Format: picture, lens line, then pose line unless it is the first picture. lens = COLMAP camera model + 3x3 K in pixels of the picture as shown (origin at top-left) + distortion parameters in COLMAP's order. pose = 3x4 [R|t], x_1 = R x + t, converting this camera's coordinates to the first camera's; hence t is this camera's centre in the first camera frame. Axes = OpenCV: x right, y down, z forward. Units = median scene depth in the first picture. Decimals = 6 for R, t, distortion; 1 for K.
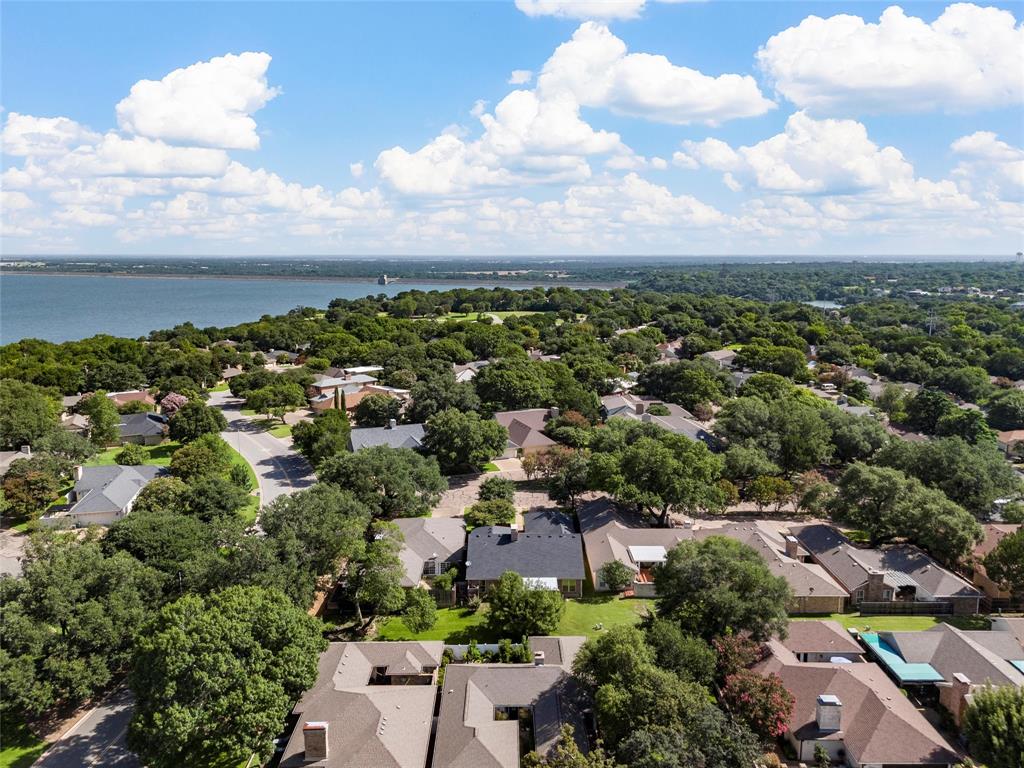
lens RADIAL K [[752.3, 0, 512.0], [0, 752.3, 384.0], [0, 0, 1]] dist [0.078253, -0.077802]
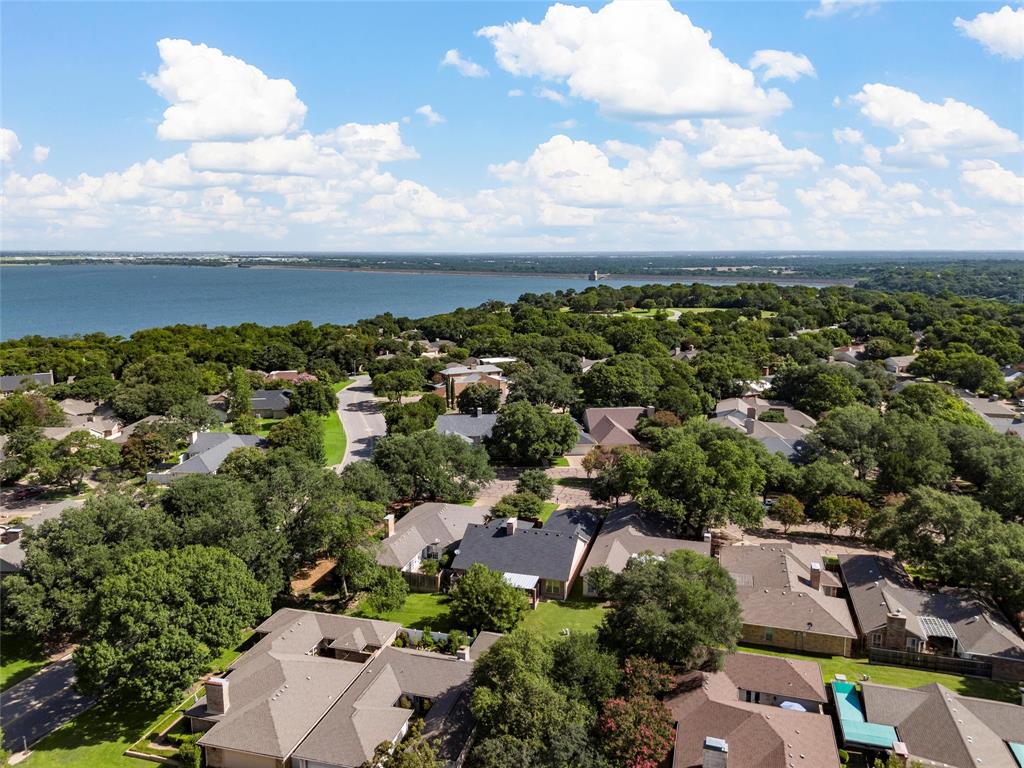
lens RADIAL K [[752.3, 0, 512.0], [0, 752.3, 384.0], [0, 0, 1]] dist [0.078253, -0.077802]
pose [[0.959018, 0.049942, -0.278908, 0.221827], [-0.048583, 0.998750, 0.011786, 0.000377], [0.279148, 0.002247, 0.960246, 0.048442]]
